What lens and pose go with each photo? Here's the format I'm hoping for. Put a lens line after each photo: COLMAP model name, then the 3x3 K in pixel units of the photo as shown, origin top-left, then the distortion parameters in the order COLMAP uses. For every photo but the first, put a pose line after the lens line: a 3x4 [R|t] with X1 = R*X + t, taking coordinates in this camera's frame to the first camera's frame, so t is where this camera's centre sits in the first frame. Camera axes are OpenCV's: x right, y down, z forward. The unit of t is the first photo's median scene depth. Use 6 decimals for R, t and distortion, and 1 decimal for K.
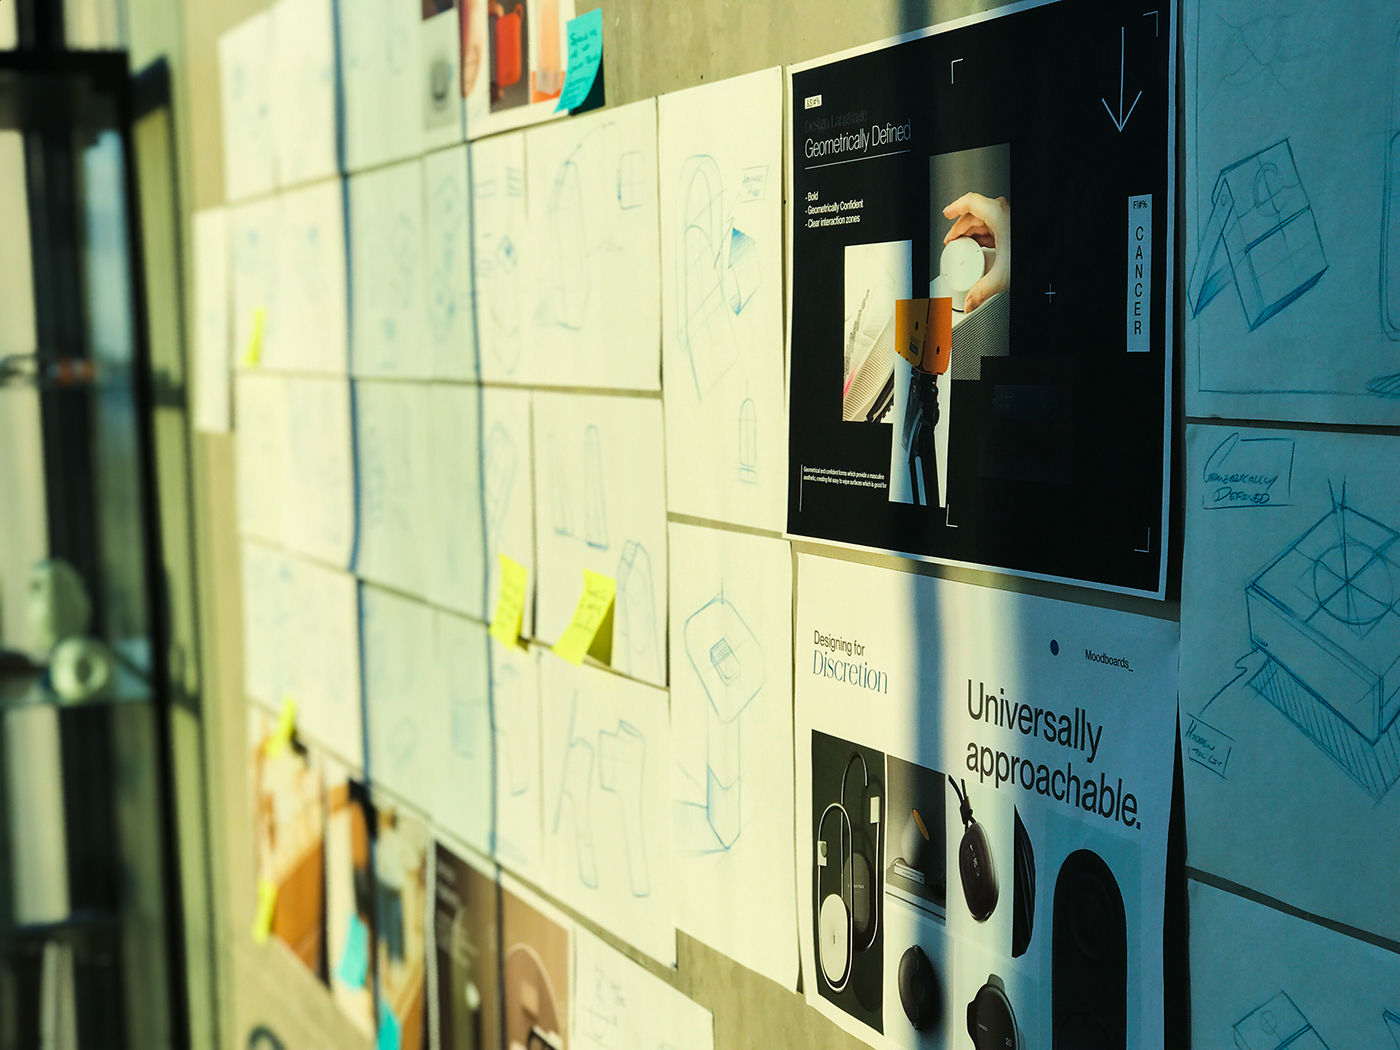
lens RADIAL K [[2320.5, 0, 700.0], [0, 2320.5, 525.0], [0, 0, 1]] dist [-0.059870, 1.043671]
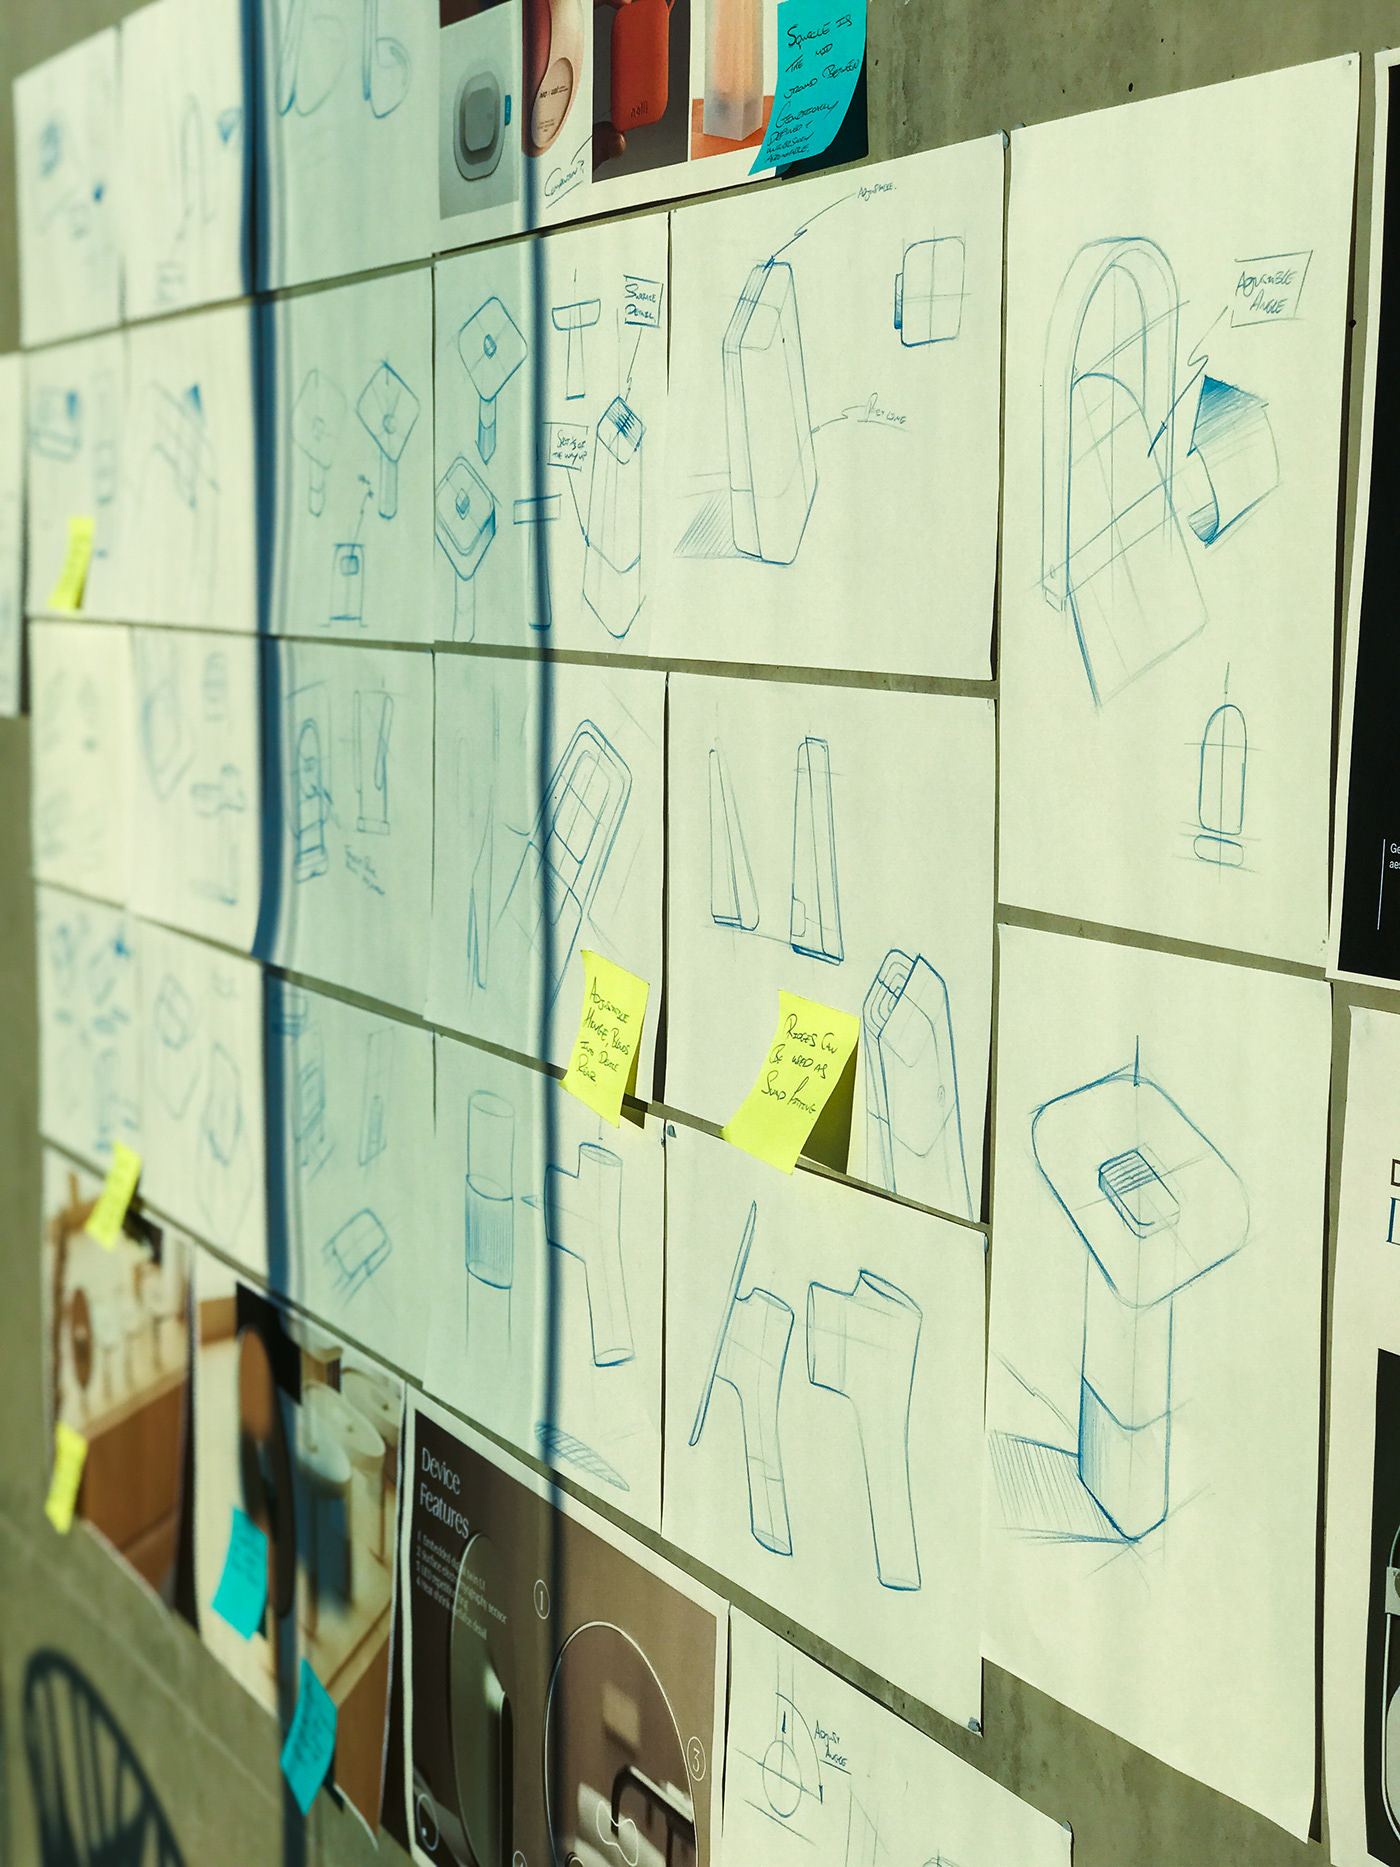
lens RADIAL K [[3094.6, 0, 700.0], [0, 3094.6, 933.5], [0, 0, 1]] dist [-0.059870, 1.043671]
pose [[0.997900, 0.020810, 0.061342, -0.104356], [-0.022682, 0.999293, 0.029990, -0.015550], [-0.060675, -0.031318, 0.997666, 0.228335]]
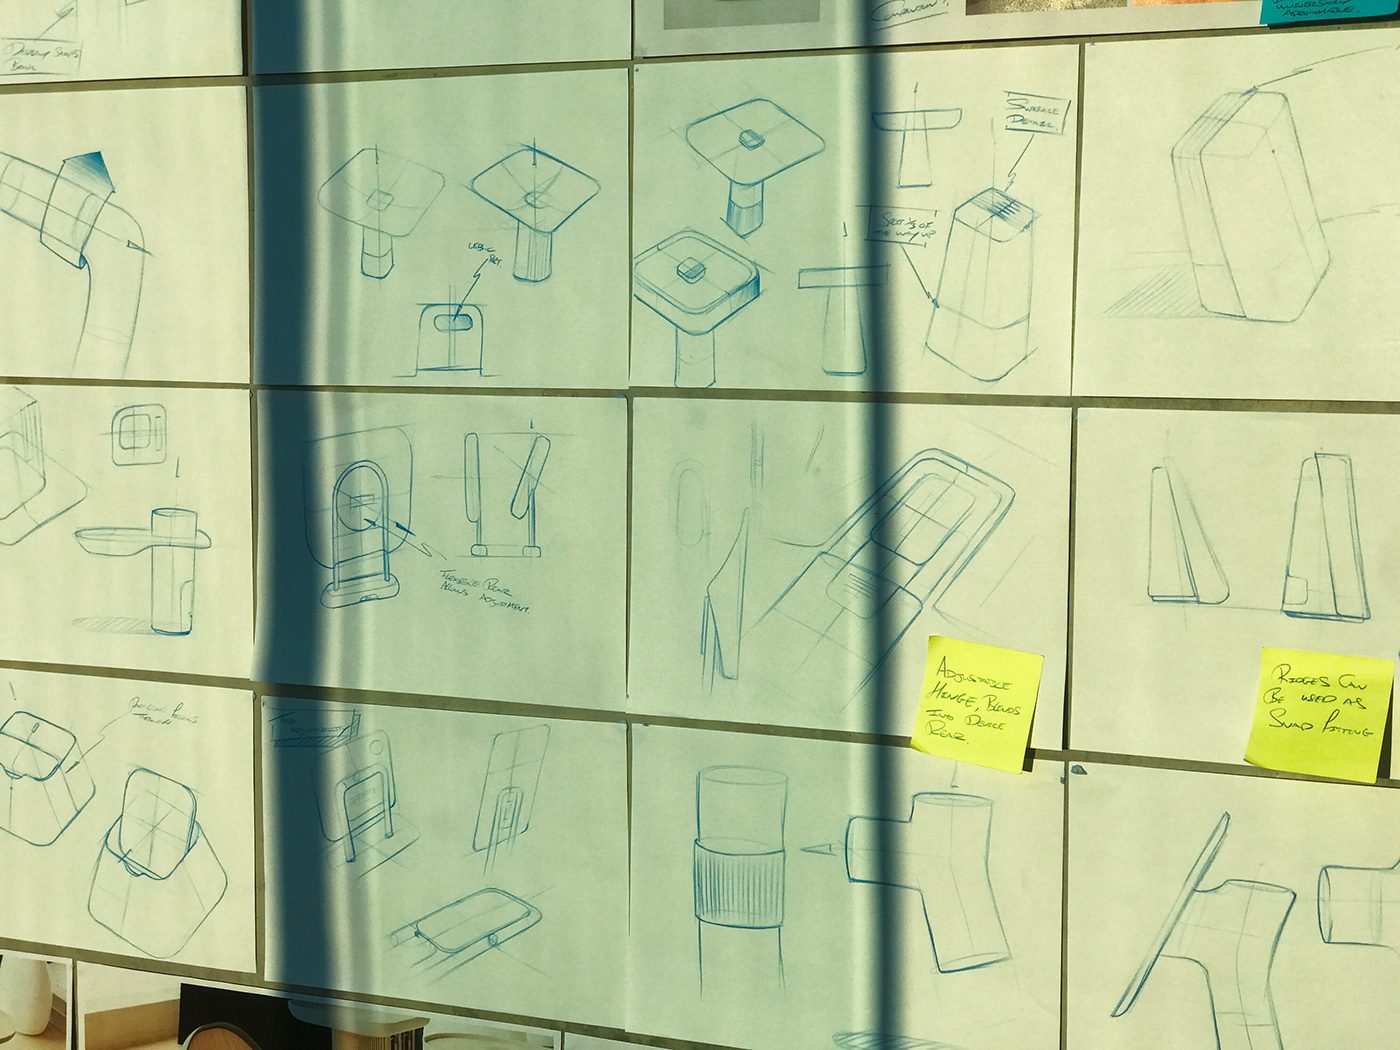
lens RADIAL K [[2320.5, 0, 700.0], [0, 2320.5, 525.0], [0, 0, 1]] dist [-0.059870, 1.043671]
pose [[0.740815, -0.039699, 0.670535, -0.610045], [0.041254, 0.999057, 0.013571, -0.033889], [-0.670441, 0.017609, 0.741754, 0.518461]]
